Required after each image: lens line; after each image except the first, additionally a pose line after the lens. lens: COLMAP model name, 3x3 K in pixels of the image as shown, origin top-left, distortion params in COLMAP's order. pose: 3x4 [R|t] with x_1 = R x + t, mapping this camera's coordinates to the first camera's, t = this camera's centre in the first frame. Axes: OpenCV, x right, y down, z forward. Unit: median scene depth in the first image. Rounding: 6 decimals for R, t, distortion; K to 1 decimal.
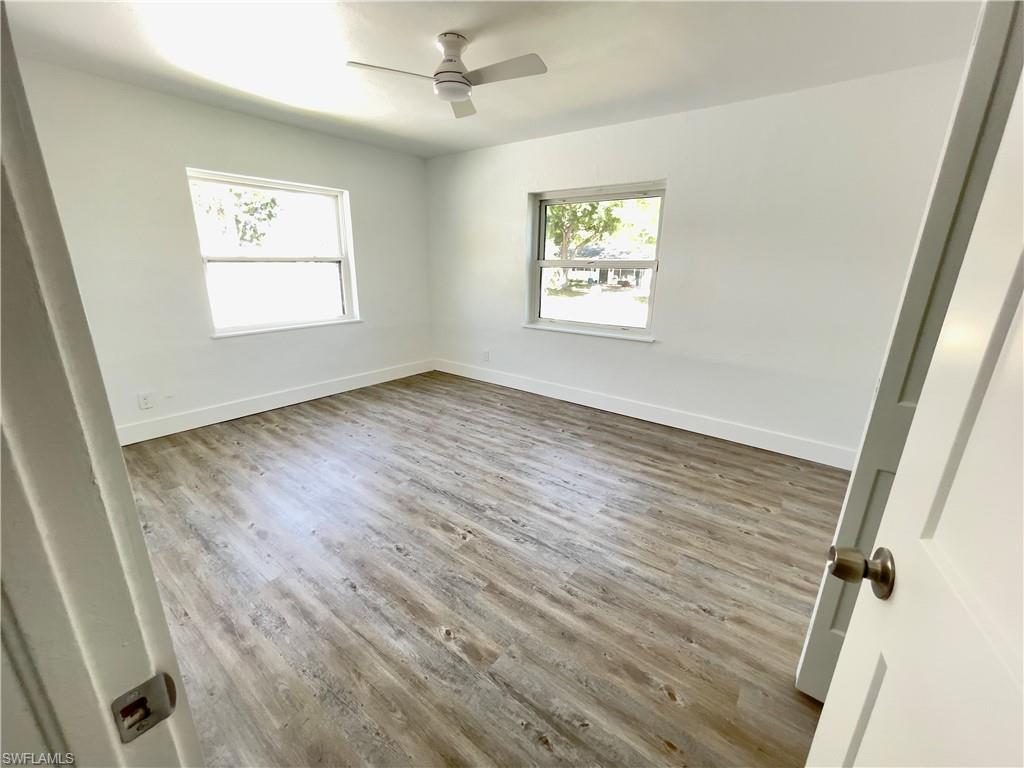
lens RADIAL K [[413.9, 0, 511.8], [0, 413.9, 378.8], [0, 0, 1]] dist [-0.002854, 0.001314]
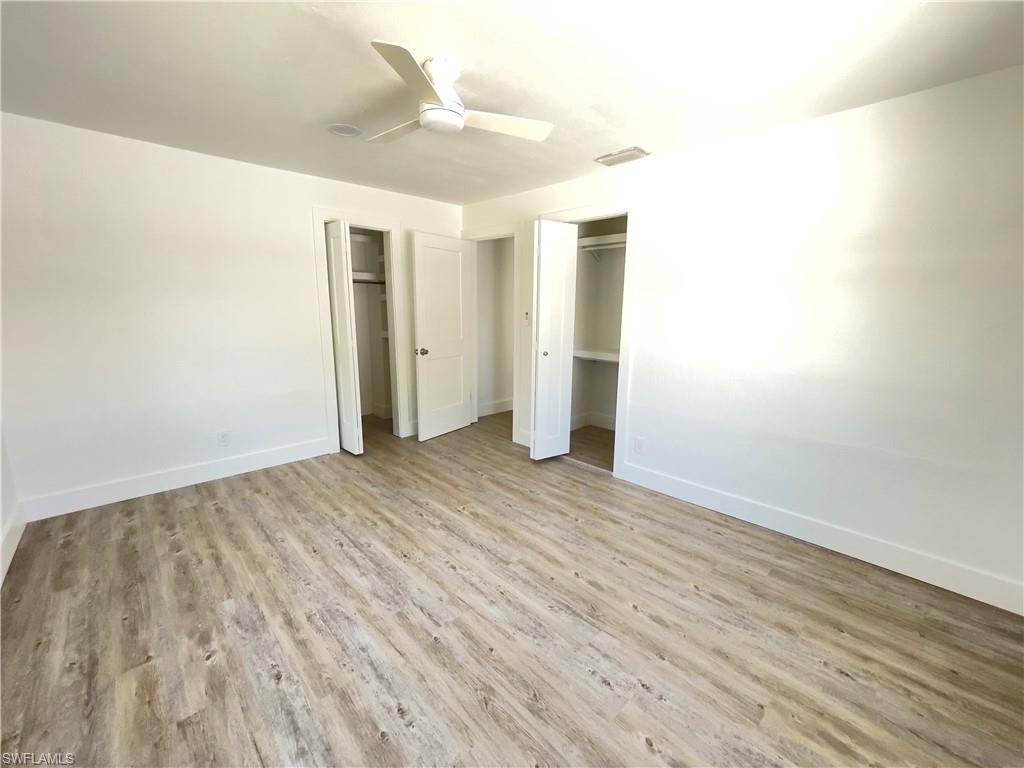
lens RADIAL K [[413.9, 0, 516.0], [0, 413.9, 386.8], [0, 0, 1]] dist [-0.002854, 0.001314]
pose [[-0.989464, -0.055794, 0.133596, -0.353796], [0.011813, 0.888571, 0.458586, -0.475199], [-0.144297, 0.455333, -0.878550, 1.584281]]
